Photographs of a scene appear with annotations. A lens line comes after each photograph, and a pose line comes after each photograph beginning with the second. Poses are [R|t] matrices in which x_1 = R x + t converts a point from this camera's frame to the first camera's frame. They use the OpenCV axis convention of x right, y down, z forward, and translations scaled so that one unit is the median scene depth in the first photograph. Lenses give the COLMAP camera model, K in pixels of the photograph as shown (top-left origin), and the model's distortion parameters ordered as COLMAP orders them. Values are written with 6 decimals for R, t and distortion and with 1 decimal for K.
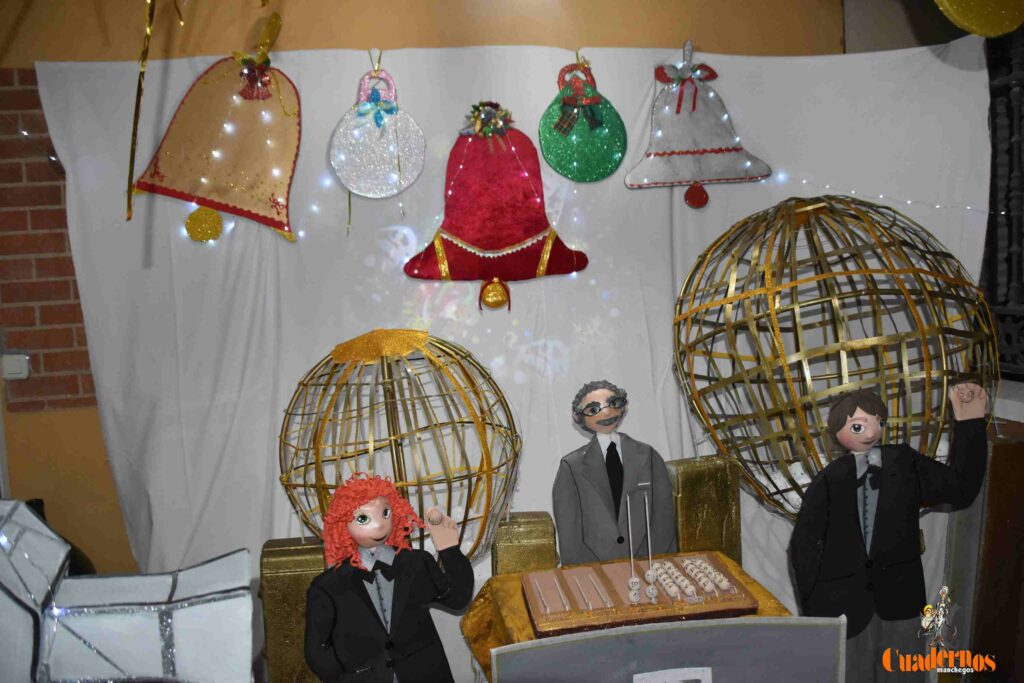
lens RADIAL K [[810.7, 0, 515.9], [0, 810.7, 335.4], [0, 0, 1]] dist [-0.160045, 0.120226]
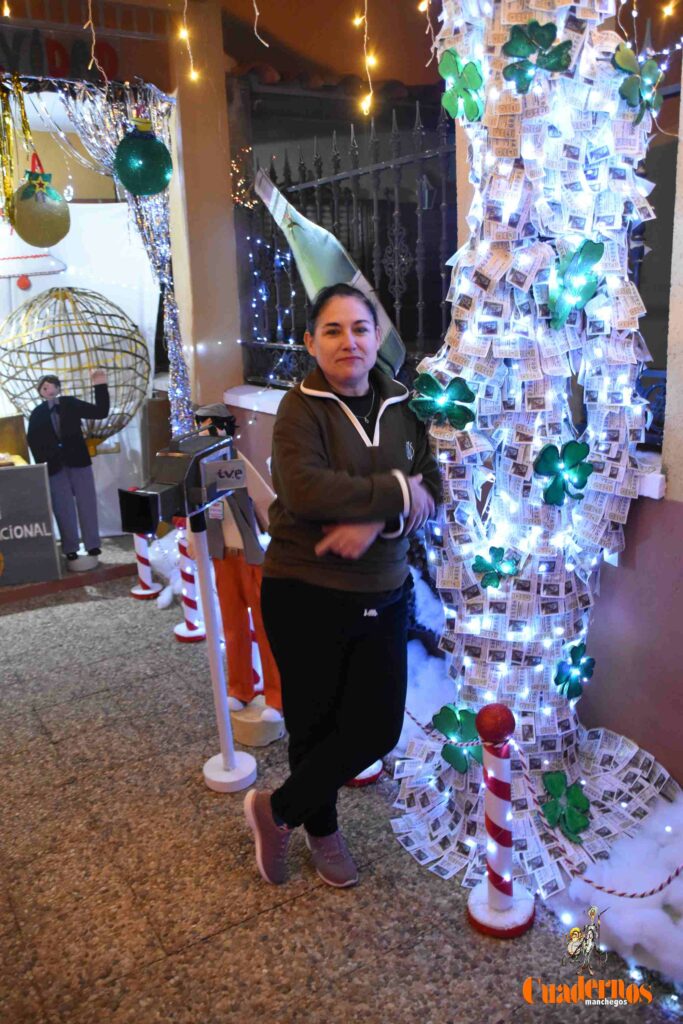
lens RADIAL K [[810.7, 0, 341.7], [0, 810.7, 510.6], [0, 0, 1]] dist [-0.160045, 0.120226]
pose [[0.927136, -0.092975, 0.363008, 0.210260], [0.032087, 0.984870, 0.170296, 0.058994], [-0.373349, -0.146240, 0.916092, -1.030573]]
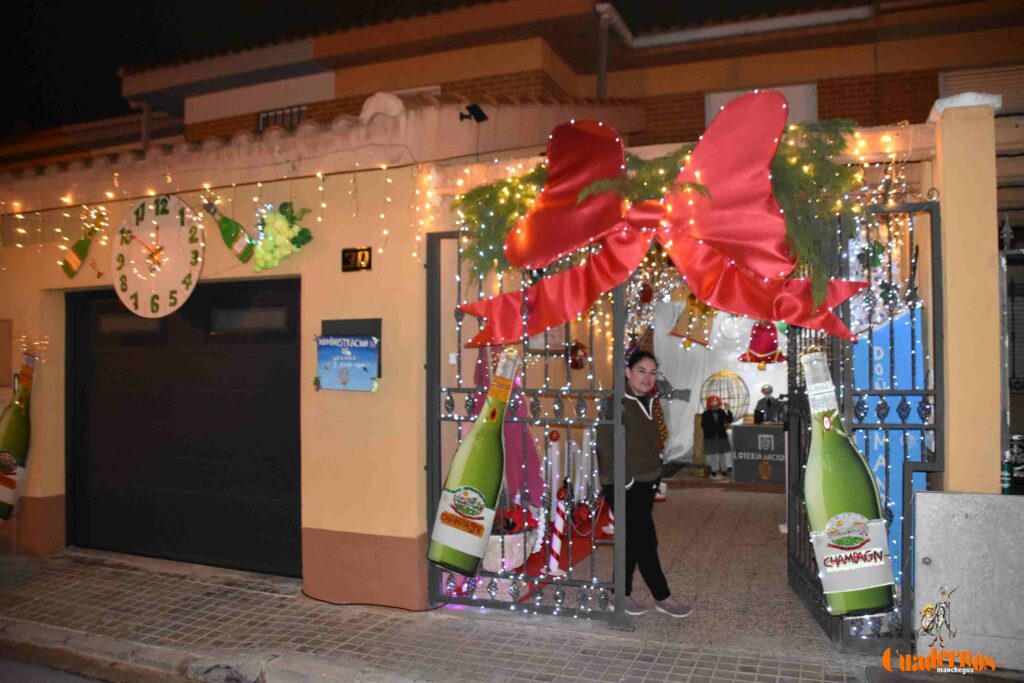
lens RADIAL K [[810.7, 0, 517.2], [0, 810.7, 333.9], [0, 0, 1]] dist [-0.160045, 0.120226]
pose [[0.851585, 0.034722, -0.523065, 0.942819], [-0.088389, 0.993028, -0.077986, 0.187969], [0.516710, 0.112645, 0.848718, -2.737466]]
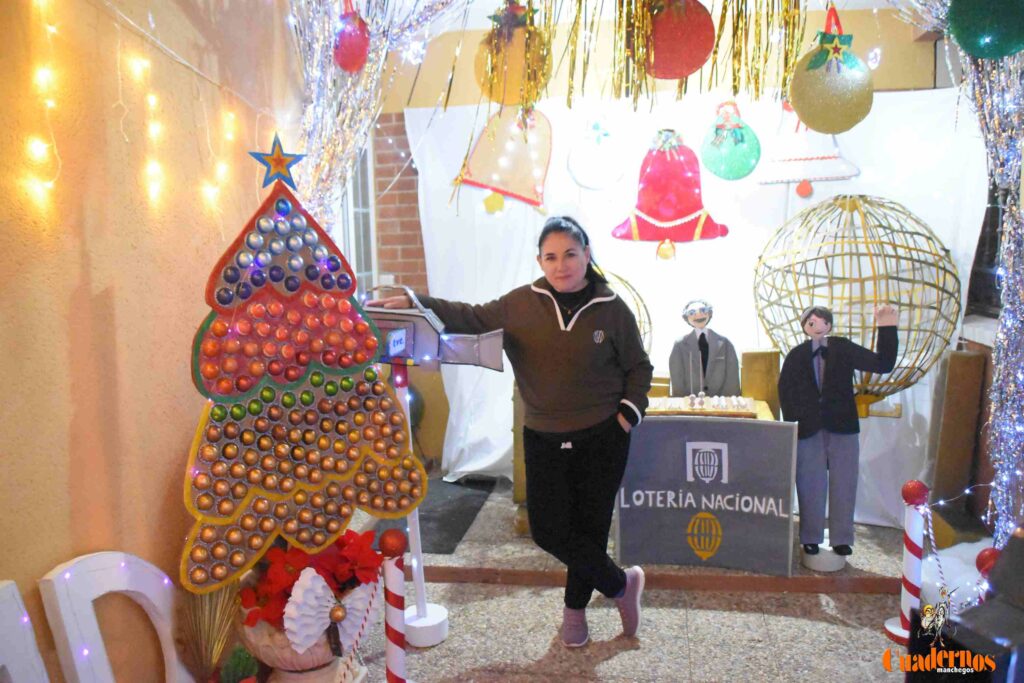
lens RADIAL K [[810.7, 0, 518.3], [0, 810.7, 335.1], [0, 0, 1]] dist [-0.160045, 0.120226]
pose [[0.942561, 0.062589, -0.328117, 0.235049], [-0.046016, 0.997253, 0.058042, 0.038584], [0.330849, -0.039609, 0.942852, -0.612306]]
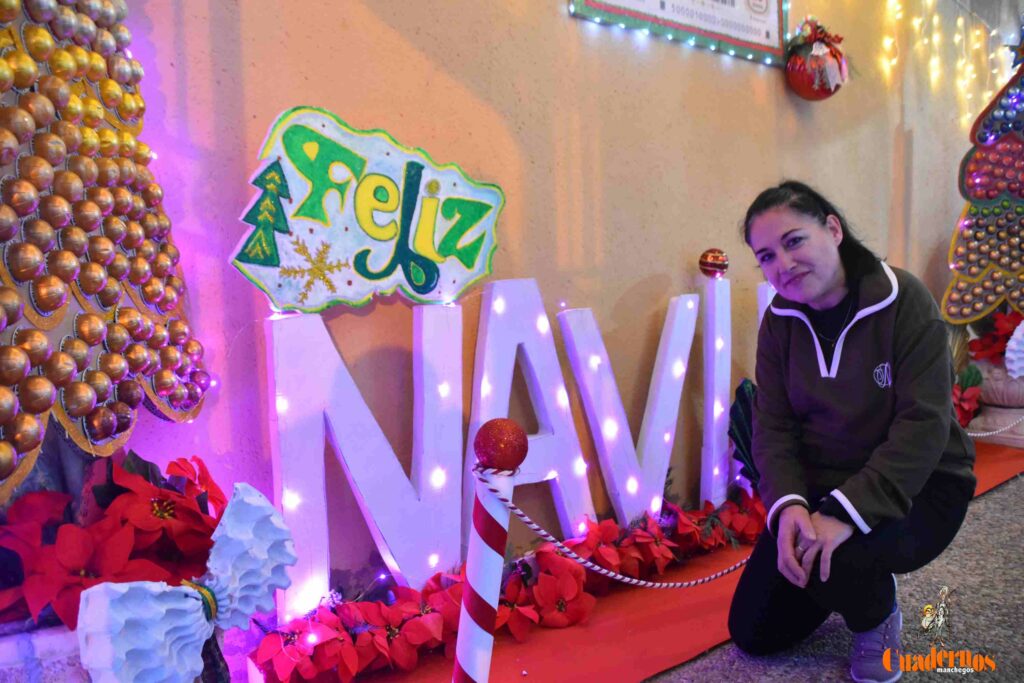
lens RADIAL K [[810.7, 0, 516.9], [0, 810.7, 338.3], [0, 0, 1]] dist [-0.160045, 0.120226]
pose [[0.480367, 0.117069, -0.869219, 0.428224], [-0.072616, 0.992958, 0.093604, 0.308004], [0.874056, 0.018155, 0.485486, -1.166913]]
